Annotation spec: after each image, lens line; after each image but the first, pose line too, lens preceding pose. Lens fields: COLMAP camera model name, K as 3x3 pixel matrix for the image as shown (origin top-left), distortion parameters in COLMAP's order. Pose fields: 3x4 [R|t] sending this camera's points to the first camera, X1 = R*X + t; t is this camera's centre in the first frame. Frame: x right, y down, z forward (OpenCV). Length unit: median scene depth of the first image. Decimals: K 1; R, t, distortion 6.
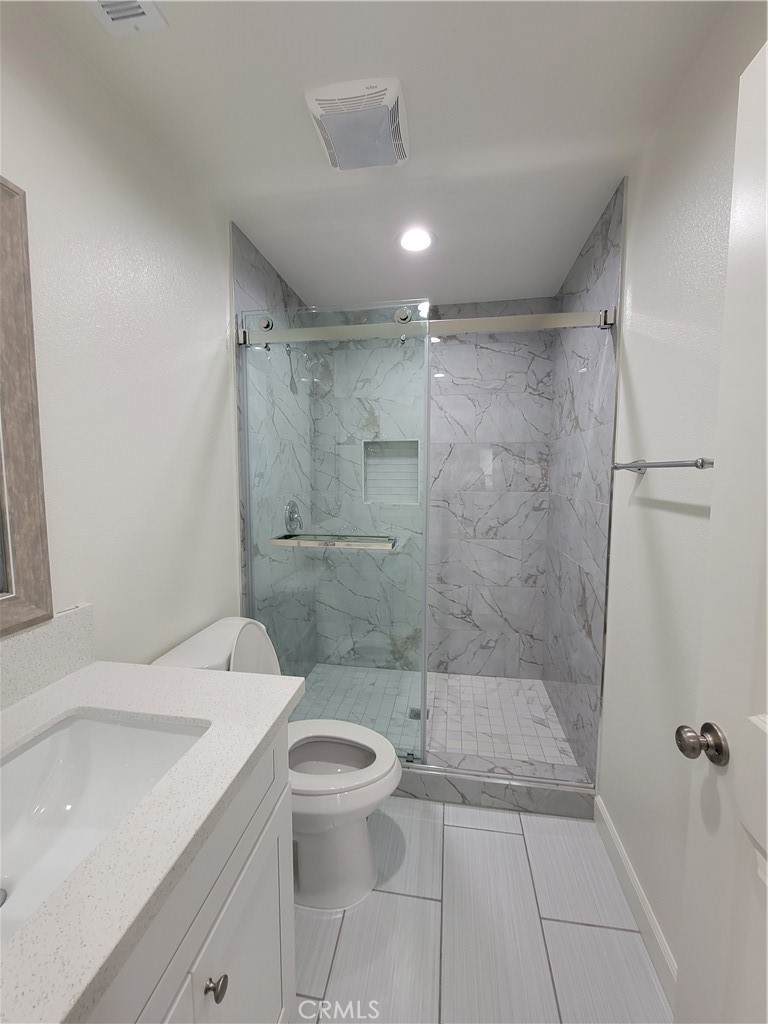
lens RADIAL K [[418.7, 0, 383.1], [0, 418.7, 509.0], [0, 0, 1]] dist [-0.002218, 0.000509]
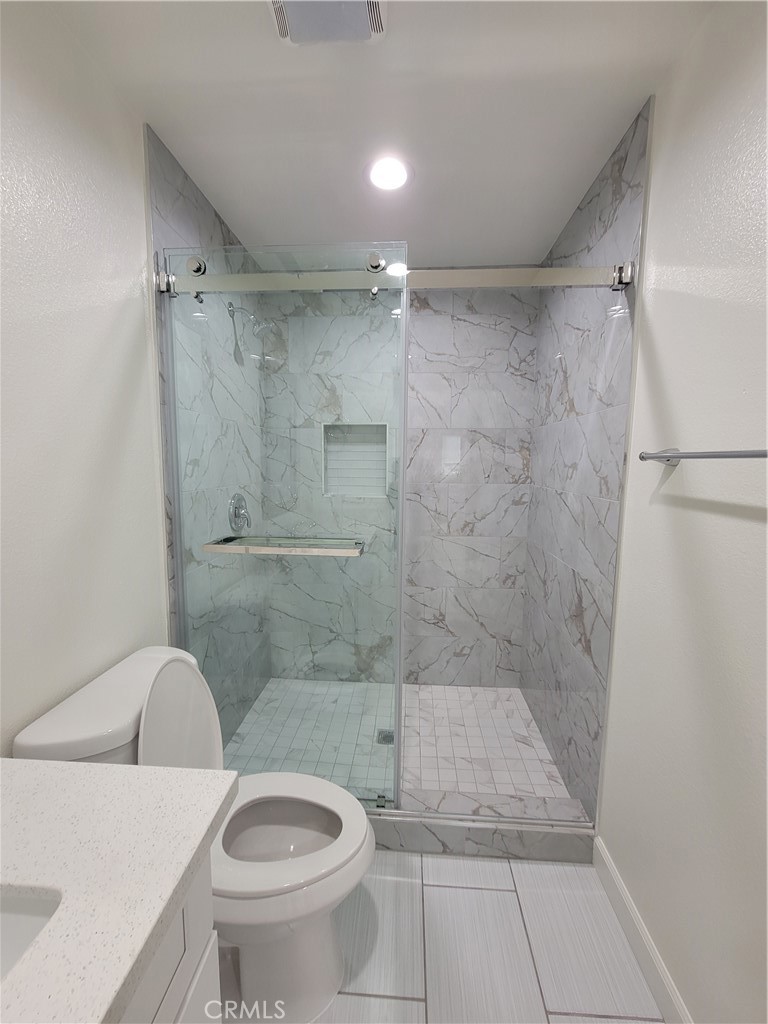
lens RADIAL K [[418.7, 0, 383.1], [0, 418.7, 509.0], [0, 0, 1]] dist [-0.002218, 0.000509]
pose [[0.995269, -0.001494, 0.097148, -0.012302], [-0.001244, 0.999604, 0.028111, -0.016383], [-0.097152, -0.028098, 0.994873, 0.177320]]
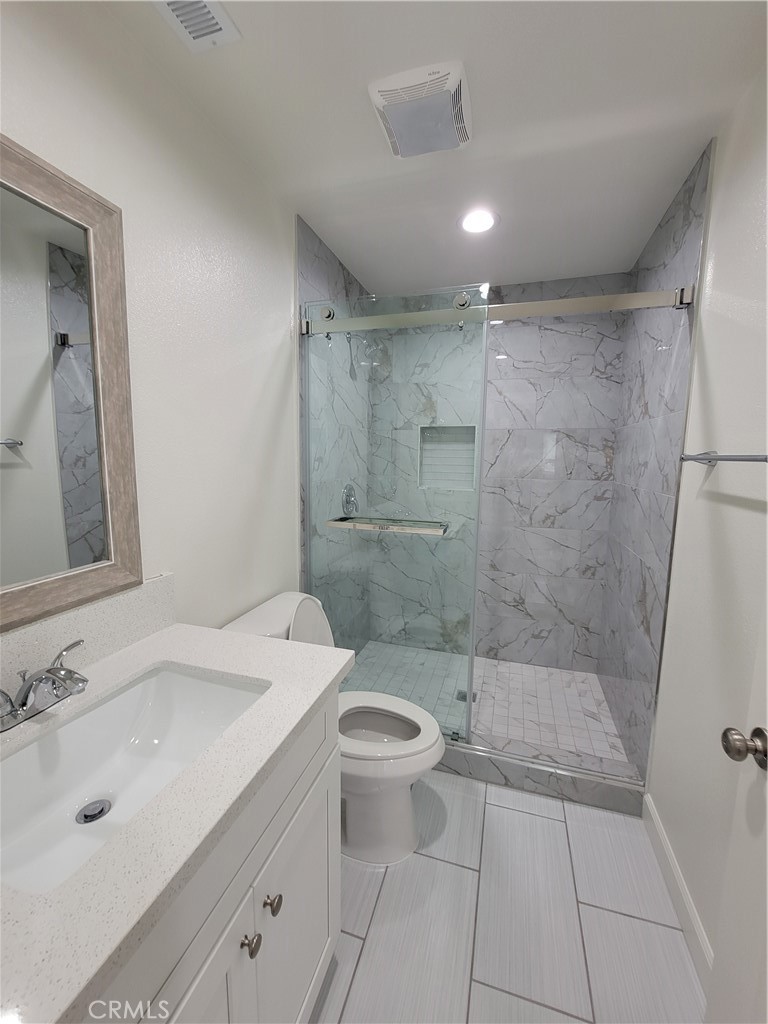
lens RADIAL K [[418.7, 0, 383.1], [0, 418.7, 509.0], [0, 0, 1]] dist [-0.002218, 0.000509]
pose [[0.990348, 0.030706, -0.135159, 0.010730], [-0.025105, 0.998761, 0.042957, -0.006652], [0.136311, -0.039149, 0.989892, -0.025334]]
